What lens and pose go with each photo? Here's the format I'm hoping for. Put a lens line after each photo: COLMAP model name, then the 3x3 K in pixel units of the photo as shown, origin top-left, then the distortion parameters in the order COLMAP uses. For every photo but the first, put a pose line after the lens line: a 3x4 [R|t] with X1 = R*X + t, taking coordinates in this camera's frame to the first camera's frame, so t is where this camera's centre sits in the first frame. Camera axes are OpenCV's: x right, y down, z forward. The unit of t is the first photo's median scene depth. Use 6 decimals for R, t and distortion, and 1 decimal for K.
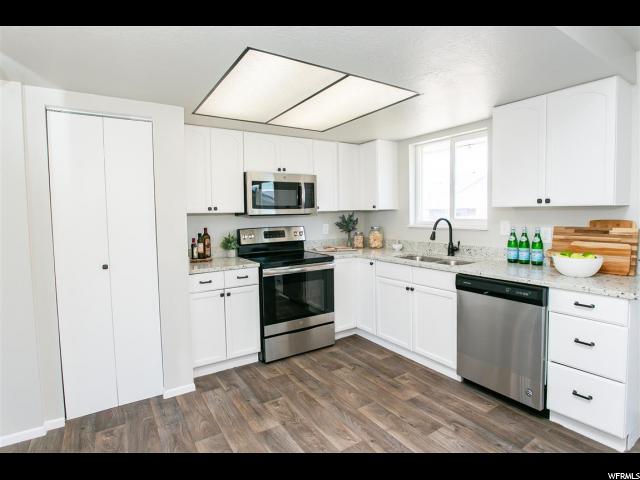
lens RADIAL K [[329.5, 0, 320.7], [0, 329.5, 235.5], [0, 0, 1]] dist [-0.029576, 0.001550]
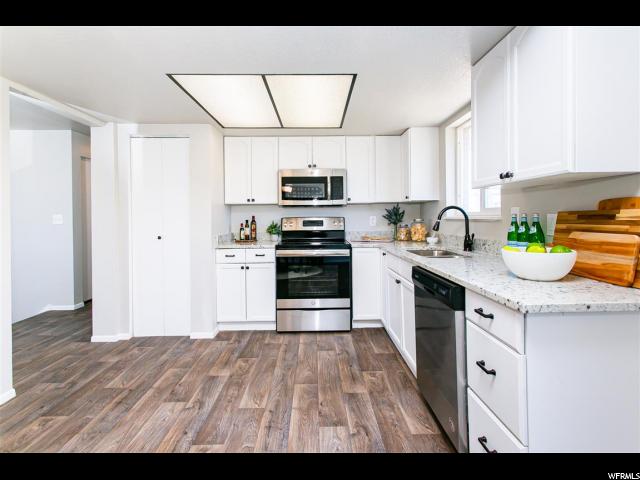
lens RADIAL K [[306.2, 0, 319.5], [0, 306.2, 222.5], [0, 0, 1]] dist [0.008604, -0.001960]
pose [[0.853178, 0.017479, -0.521327, 0.564578], [-0.040219, 0.998667, -0.032337, 0.034384], [0.520067, 0.048557, 0.852744, 0.146299]]
